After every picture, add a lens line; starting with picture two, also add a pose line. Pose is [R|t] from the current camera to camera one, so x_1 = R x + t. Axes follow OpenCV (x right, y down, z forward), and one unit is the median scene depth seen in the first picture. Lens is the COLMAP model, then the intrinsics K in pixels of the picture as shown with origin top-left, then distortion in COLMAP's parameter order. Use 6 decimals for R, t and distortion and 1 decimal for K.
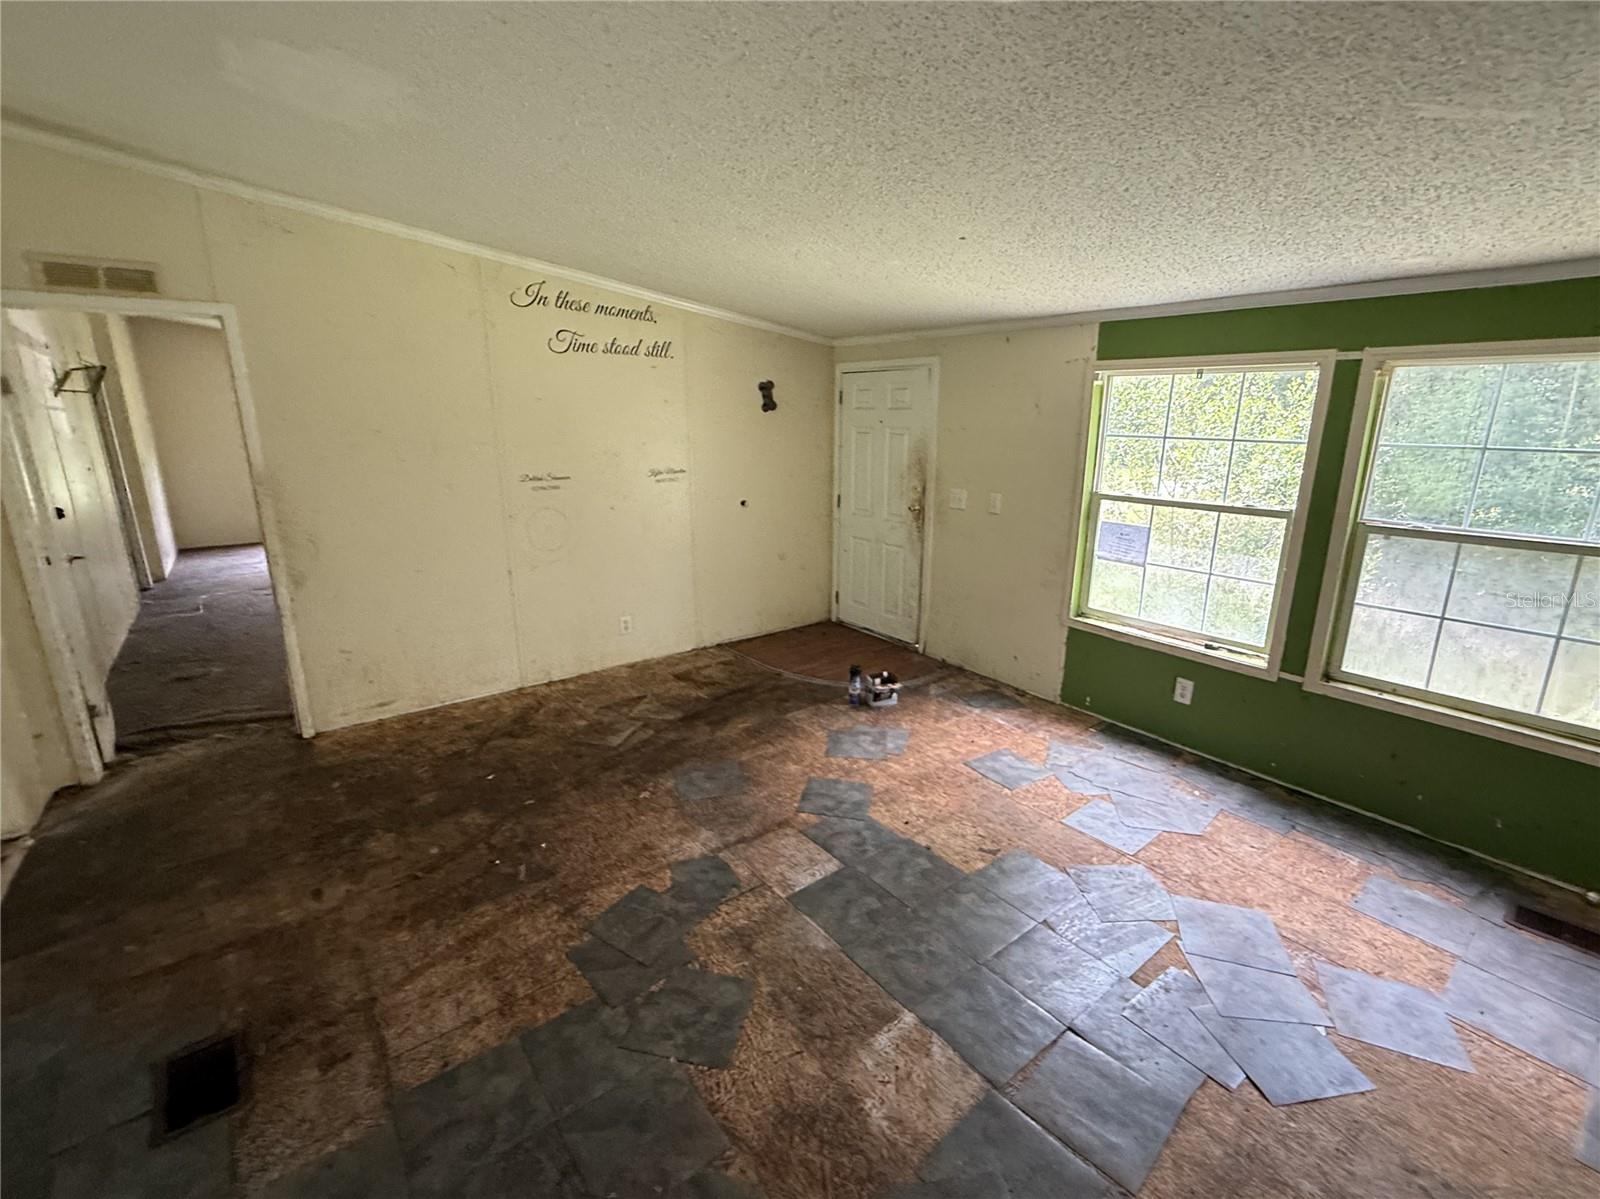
lens RADIAL K [[702.6, 0, 797.9], [0, 702.6, 596.5], [0, 0, 1]] dist [0.000718, 0.000175]
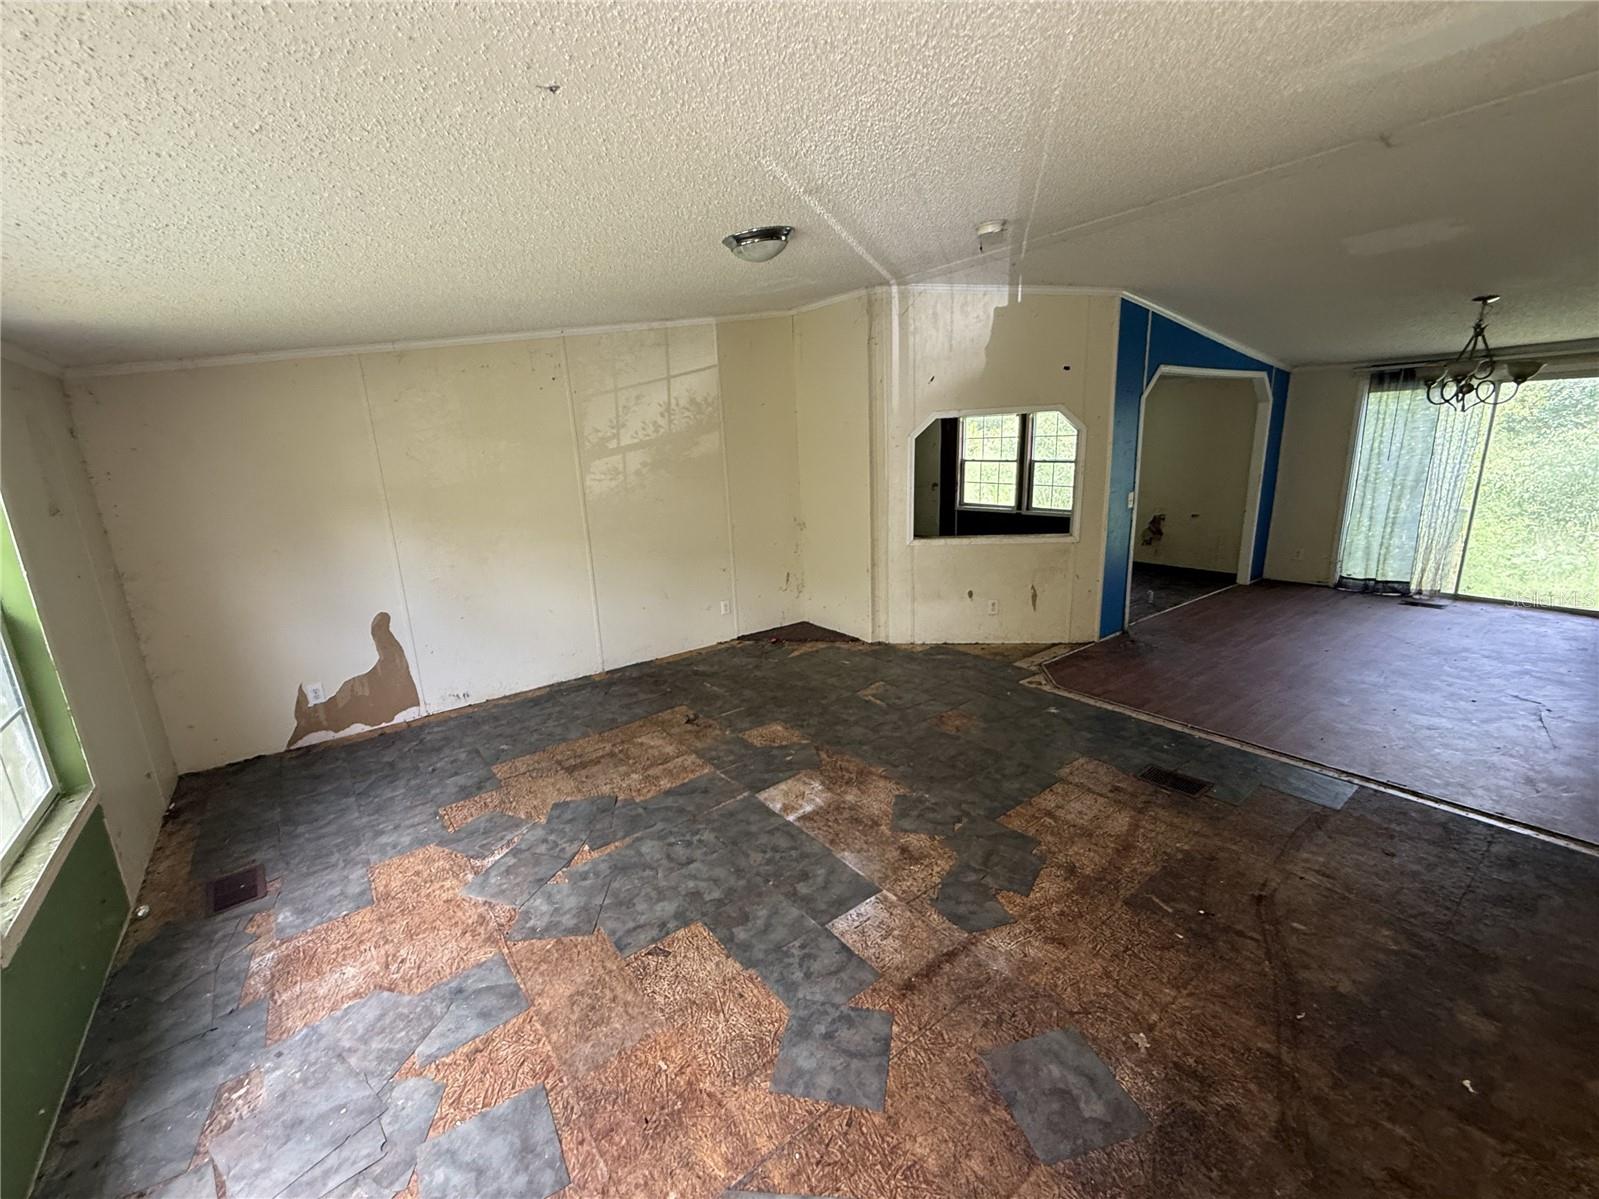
lens RADIAL K [[648.2, 0, 800.0], [0, 648.2, 593.4], [0, 0, 1]] dist [0.001344, -0.000333]
pose [[-0.999287, 0.036095, 0.011054, 0.083093], [0.036999, 0.878408, 0.476478, -0.453302], [0.007489, 0.476547, -0.879117, 1.684000]]
